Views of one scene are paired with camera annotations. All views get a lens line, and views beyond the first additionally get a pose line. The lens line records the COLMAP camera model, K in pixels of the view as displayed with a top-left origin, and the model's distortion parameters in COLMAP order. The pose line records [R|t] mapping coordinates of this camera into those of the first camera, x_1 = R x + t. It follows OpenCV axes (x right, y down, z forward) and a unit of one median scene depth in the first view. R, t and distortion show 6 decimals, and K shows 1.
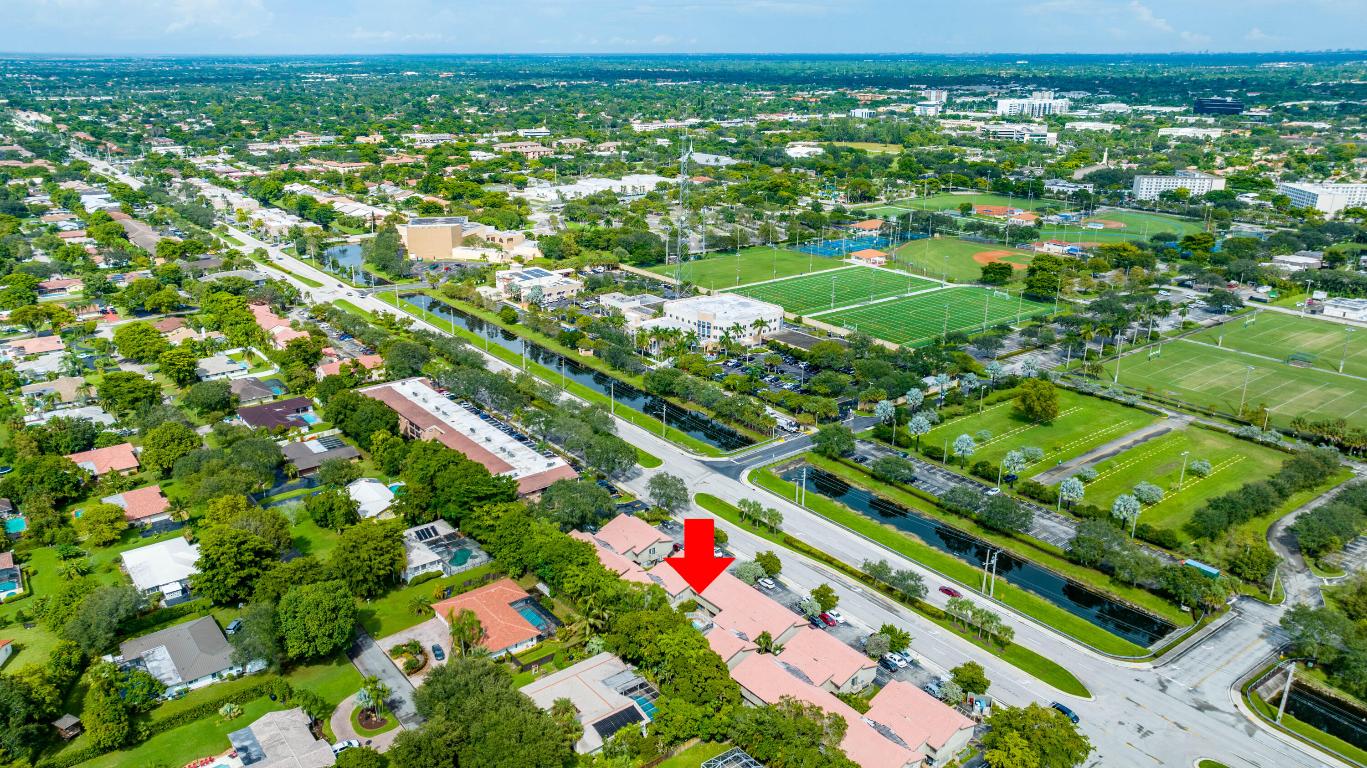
lens RADIAL K [[972.5, 0, 650.3], [0, 972.5, 382.9], [0, 0, 1]] dist [-0.025647, 0.034396]
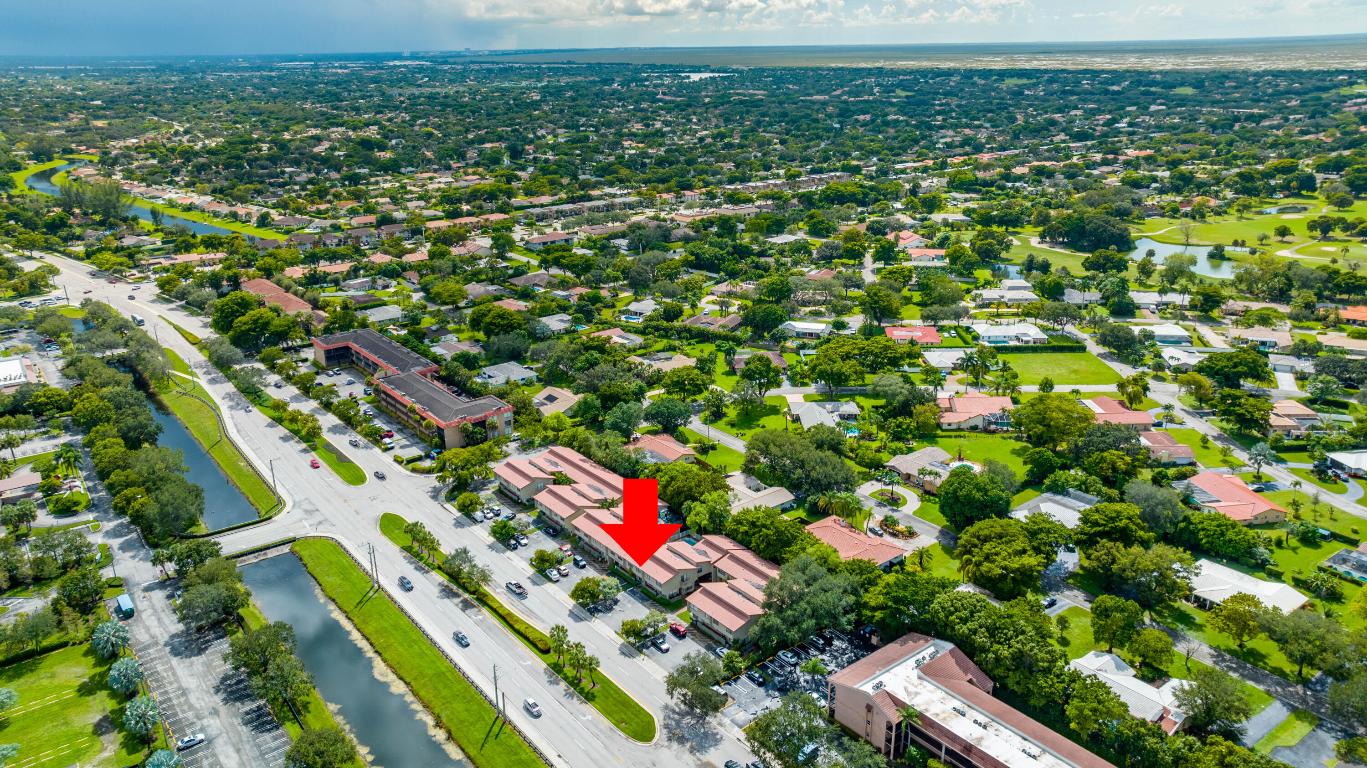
lens RADIAL K [[972.5, 0, 650.3], [0, 972.5, 382.9], [0, 0, 1]] dist [-0.025647, 0.034396]
pose [[-0.999724, 0.023453, 0.001016, 0.038852], [0.019139, 0.789245, 0.613780, -0.473934], [0.013594, 0.613631, -0.789476, 1.389668]]
